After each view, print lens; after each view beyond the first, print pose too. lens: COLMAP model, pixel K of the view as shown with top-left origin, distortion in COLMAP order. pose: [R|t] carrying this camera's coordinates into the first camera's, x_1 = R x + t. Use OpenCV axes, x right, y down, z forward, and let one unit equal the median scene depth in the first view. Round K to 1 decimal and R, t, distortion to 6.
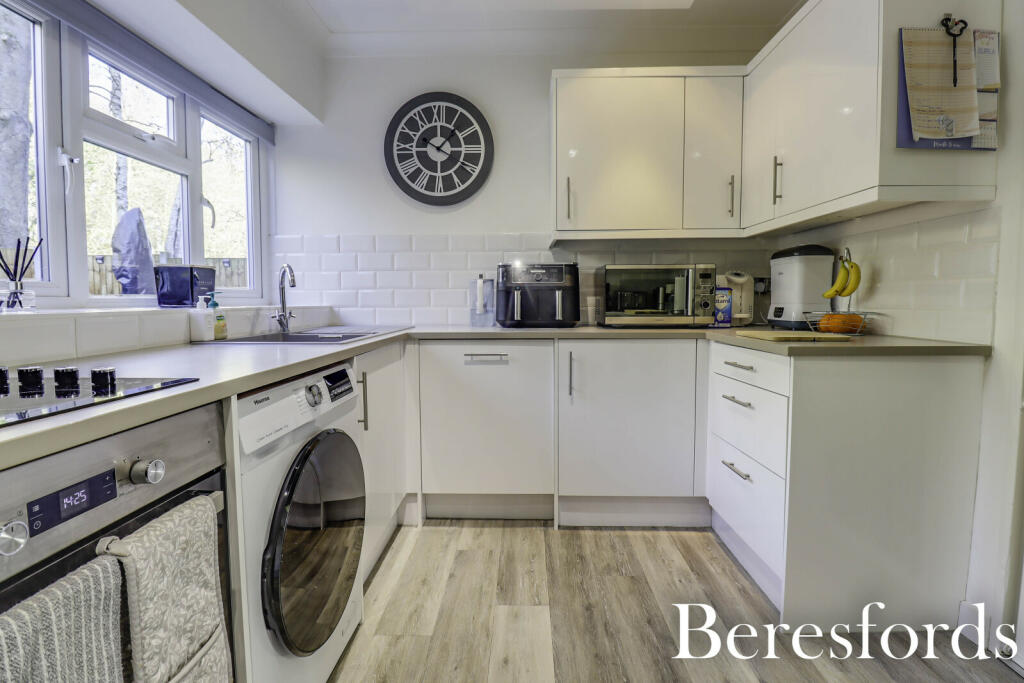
lens RADIAL K [[487.4, 0, 521.3], [0, 487.4, 336.7], [0, 0, 1]] dist [-0.015277, -0.007002]
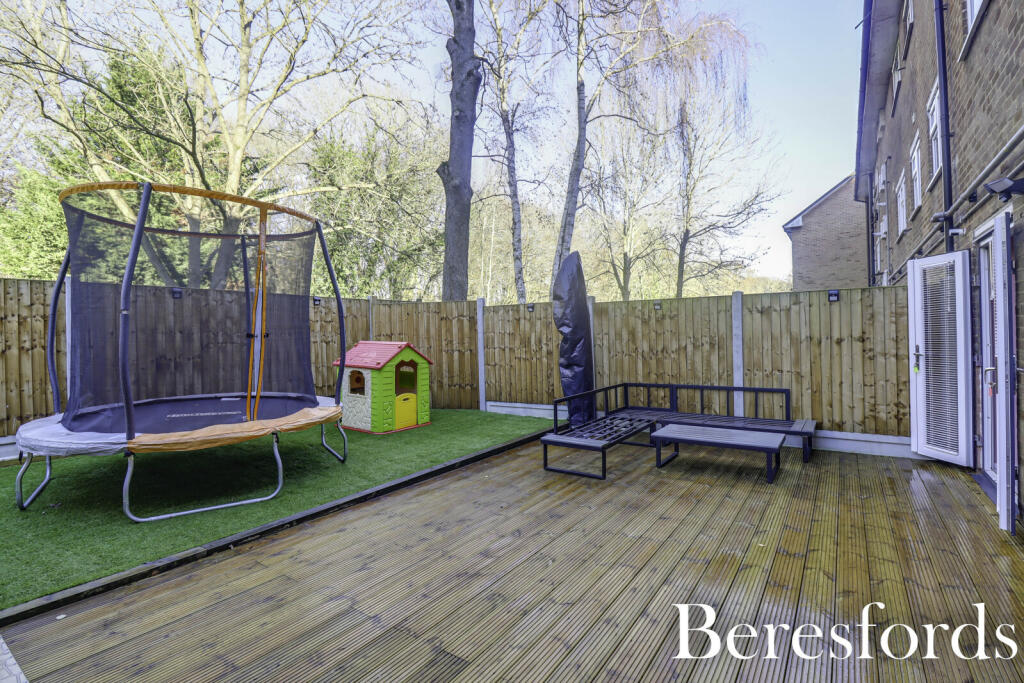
lens RADIAL K [[487.4, 0, 515.5], [0, 487.4, 335.3], [0, 0, 1]] dist [-0.015277, -0.007002]
pose [[0.823392, -0.016428, -0.567235, -0.918254], [-0.021414, 0.997969, -0.059987, -0.115559], [0.567069, 0.061539, 0.821368, 0.415347]]
